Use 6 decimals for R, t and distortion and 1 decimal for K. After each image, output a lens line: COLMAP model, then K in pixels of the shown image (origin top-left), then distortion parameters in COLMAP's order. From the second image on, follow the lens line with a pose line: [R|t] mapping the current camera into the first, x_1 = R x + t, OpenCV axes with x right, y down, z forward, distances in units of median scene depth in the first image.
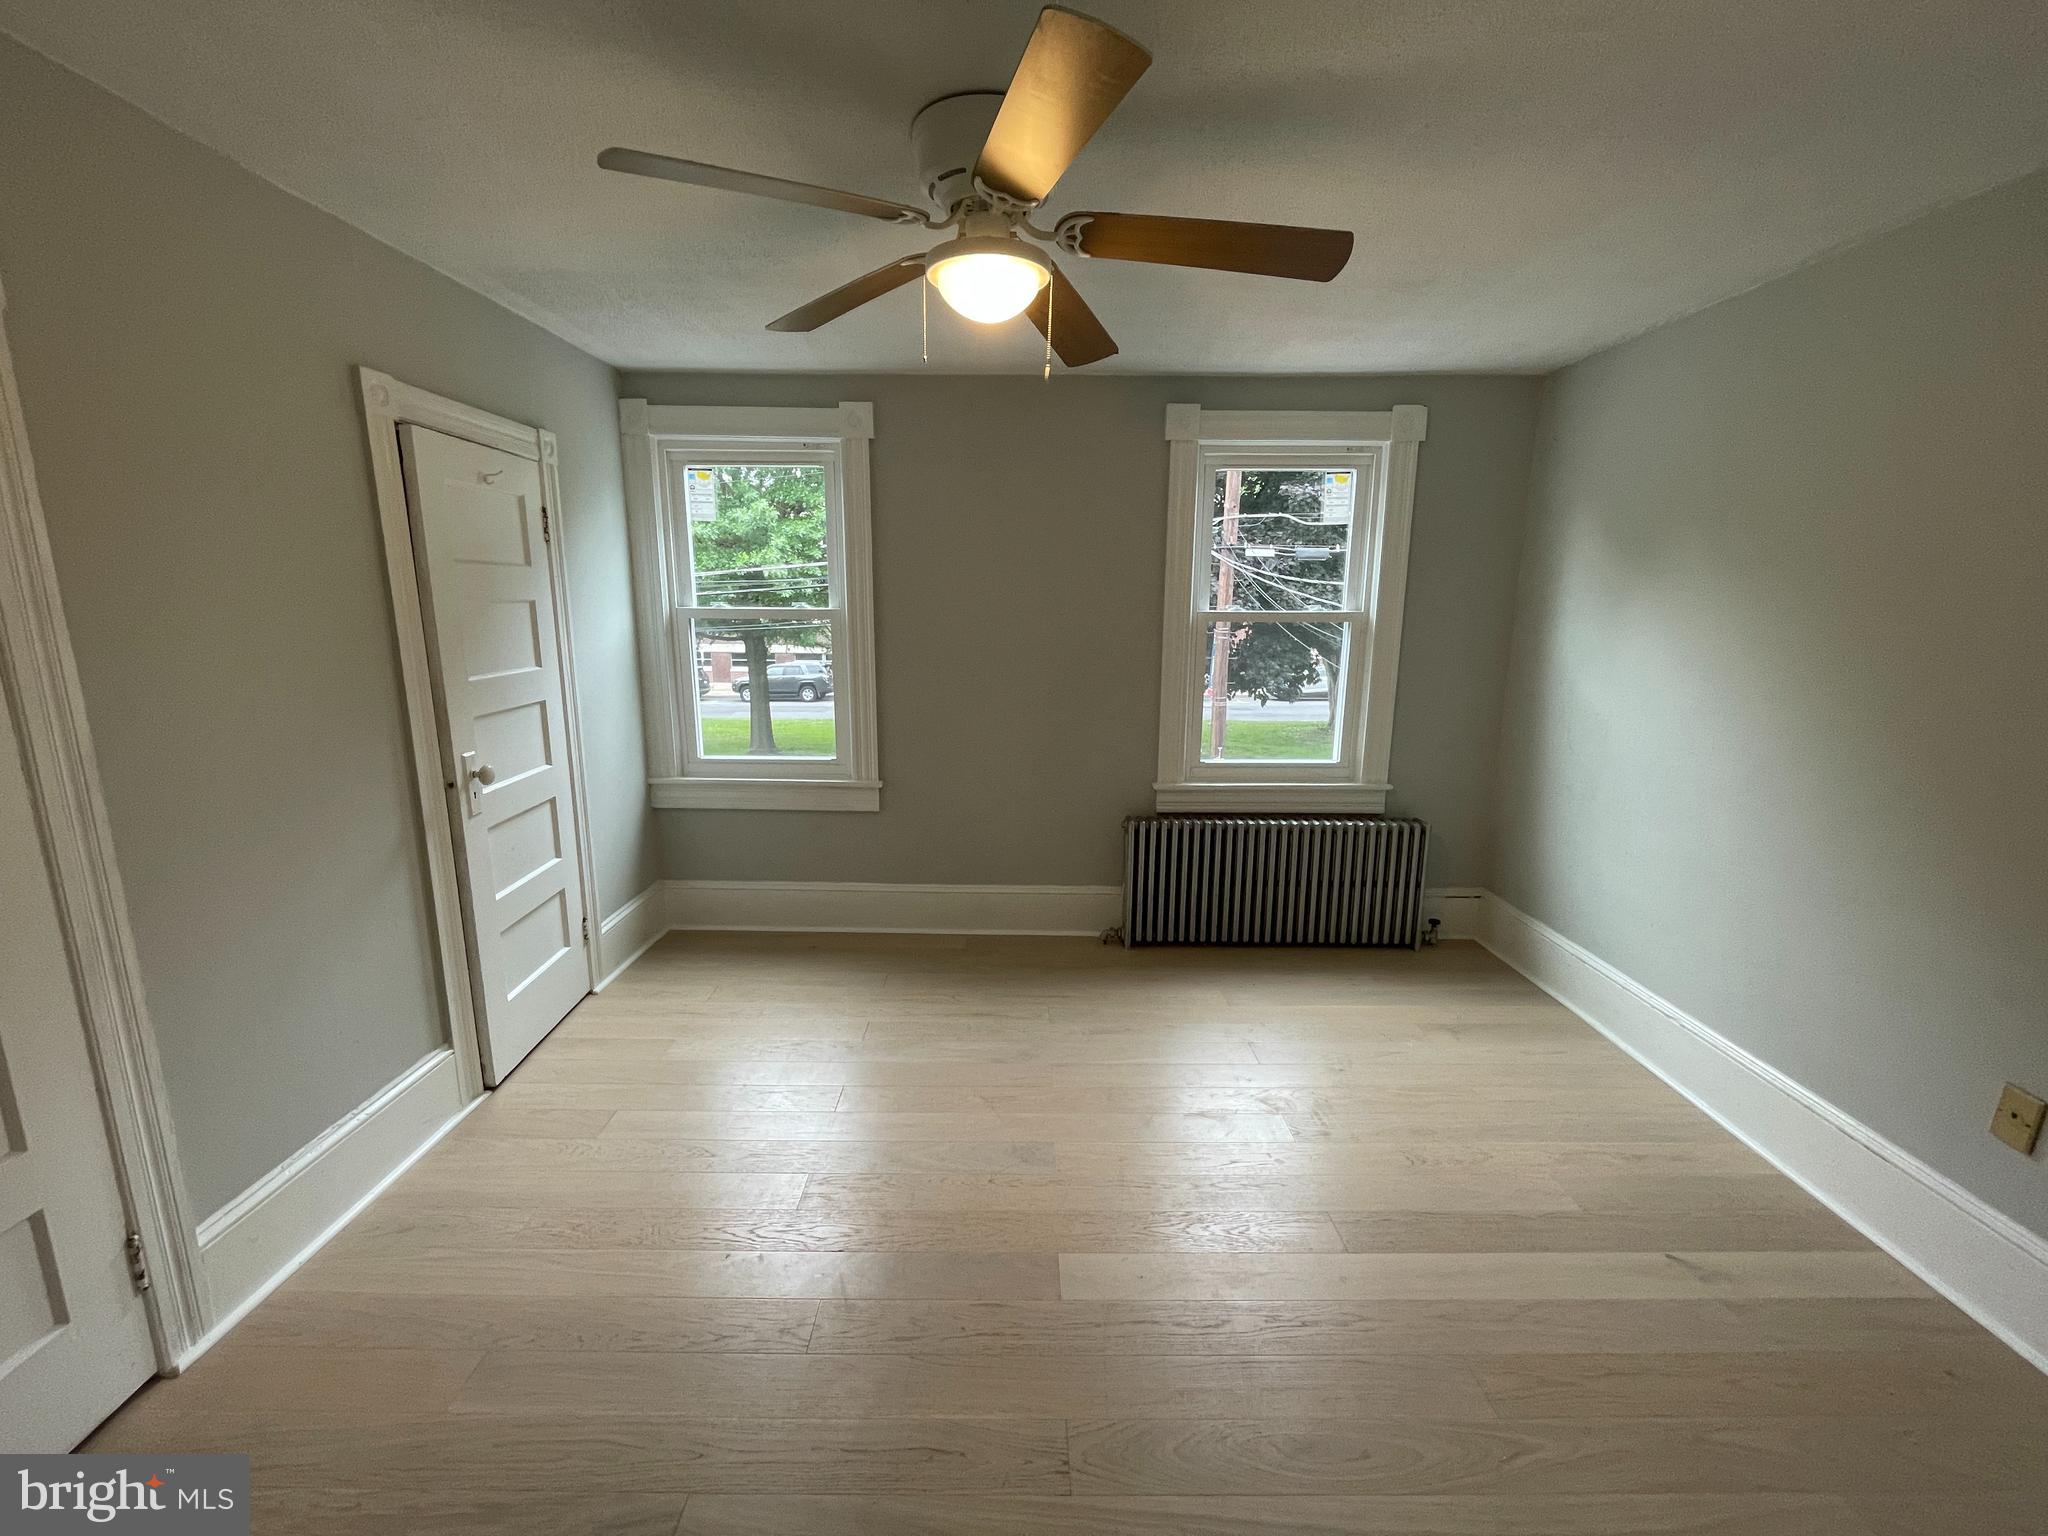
lens RADIAL K [[836.3, 0, 1015.8], [0, 836.3, 766.5], [0, 0, 1]] dist [-0.002889, 0.000052]
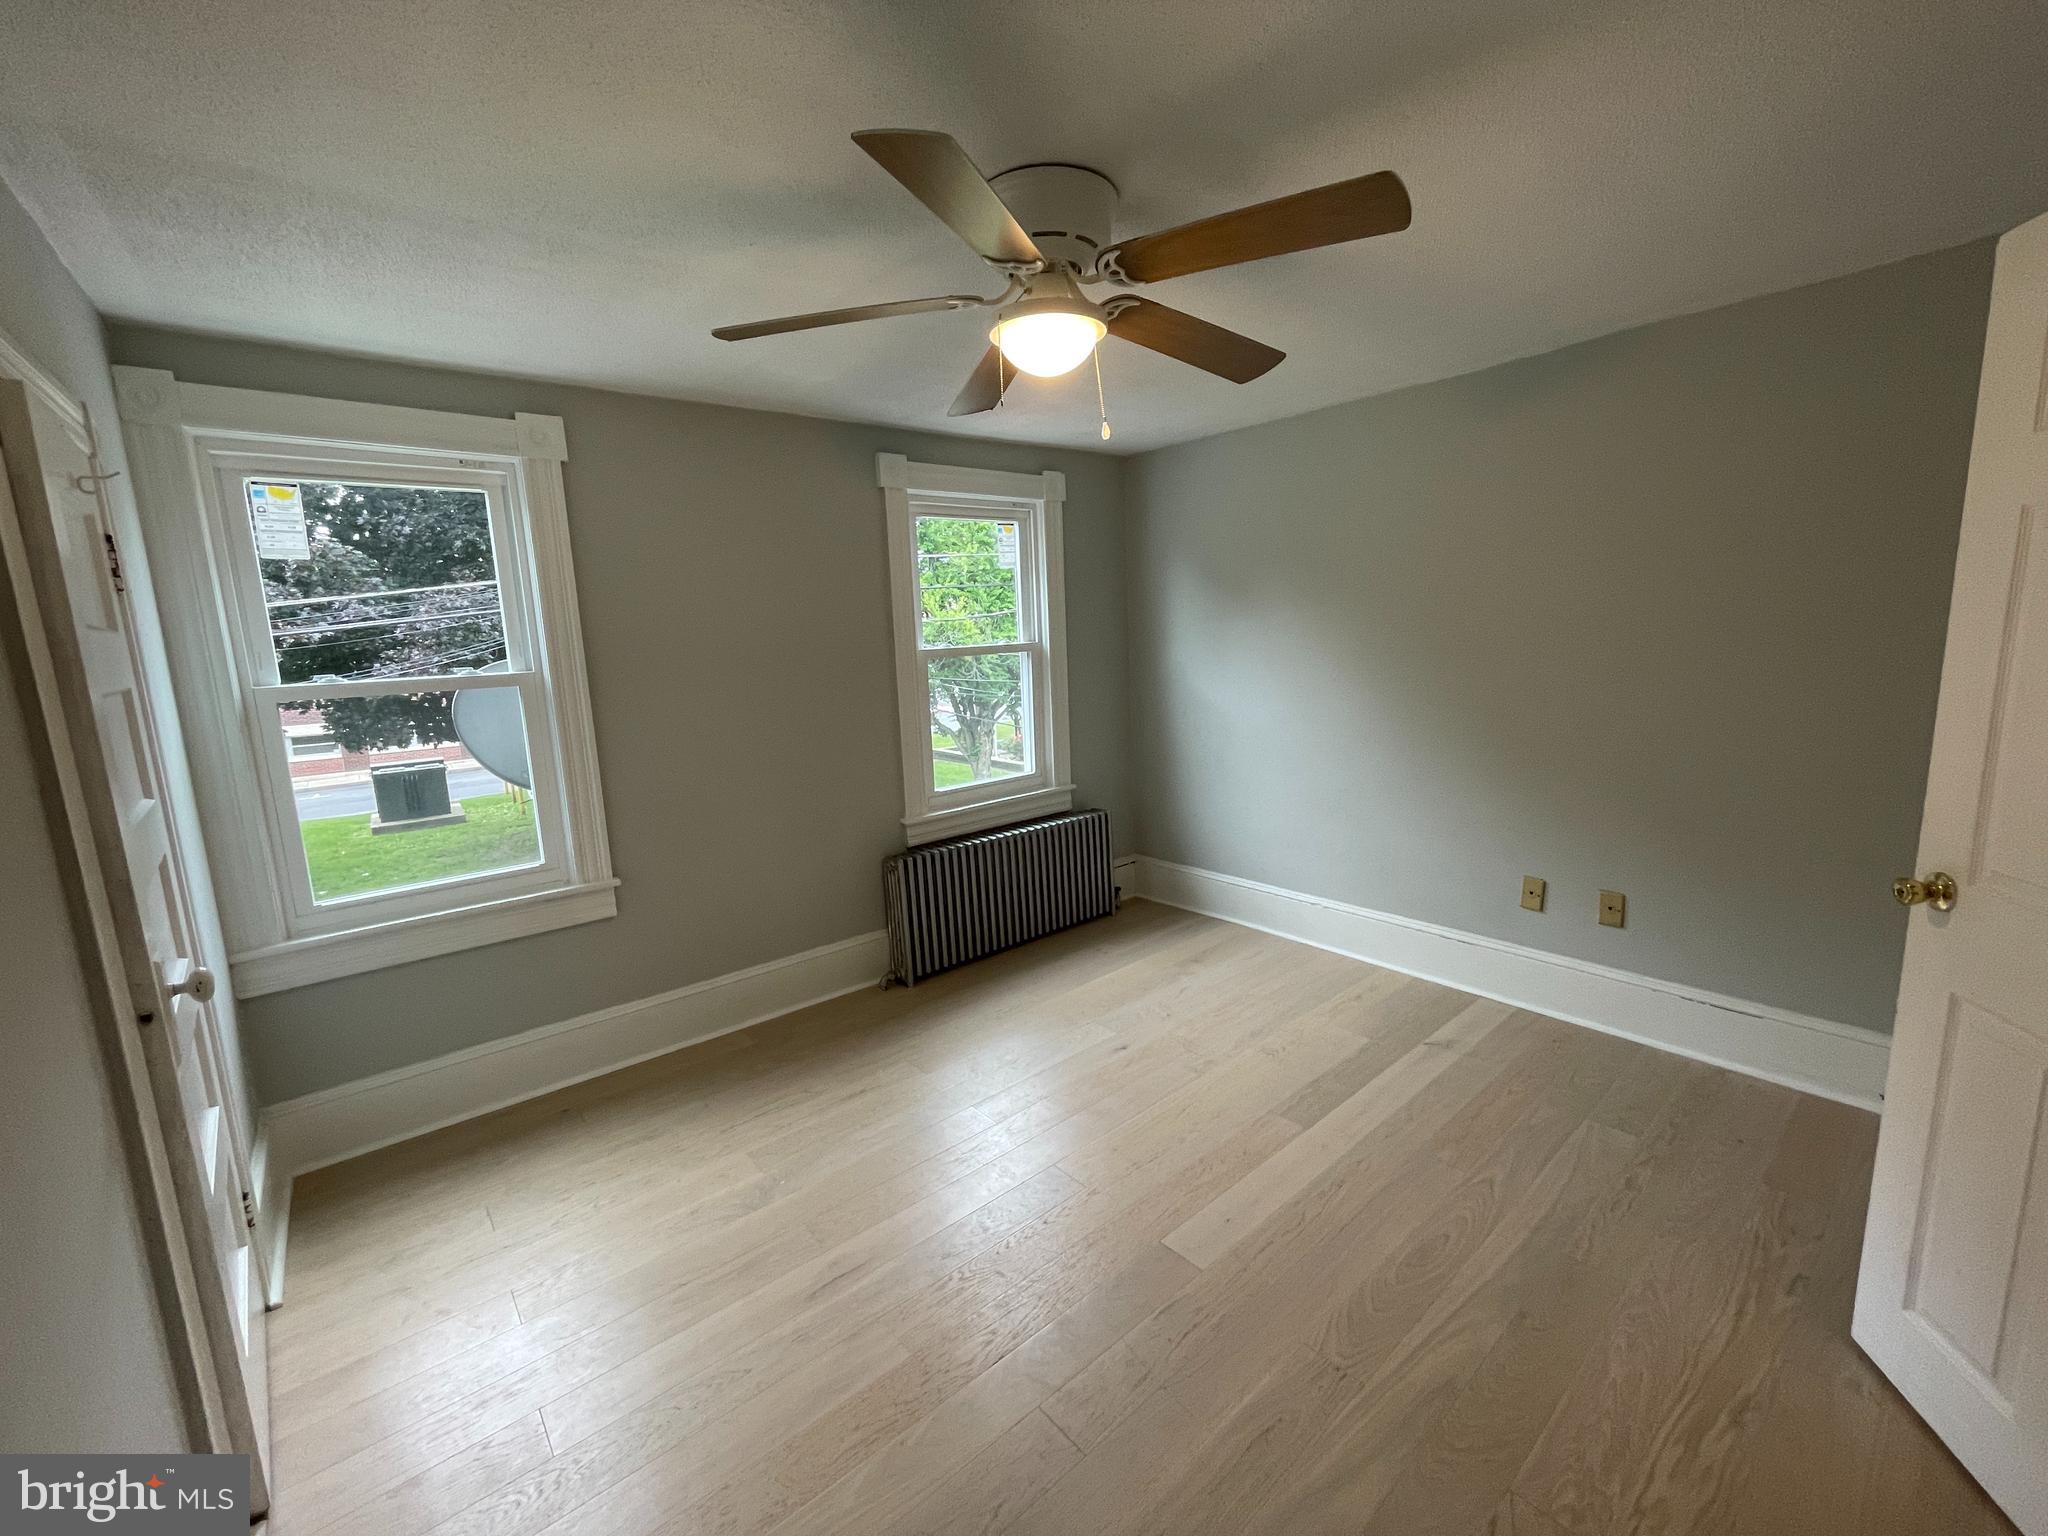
lens RADIAL K [[836.3, 0, 1015.8], [0, 836.3, 766.5], [0, 0, 1]] dist [-0.002889, 0.000052]
pose [[0.767487, -0.142597, 0.625003, -0.368790], [0.173727, 0.984729, 0.011338, -0.032055], [-0.617075, 0.099879, 0.780540, 0.121160]]
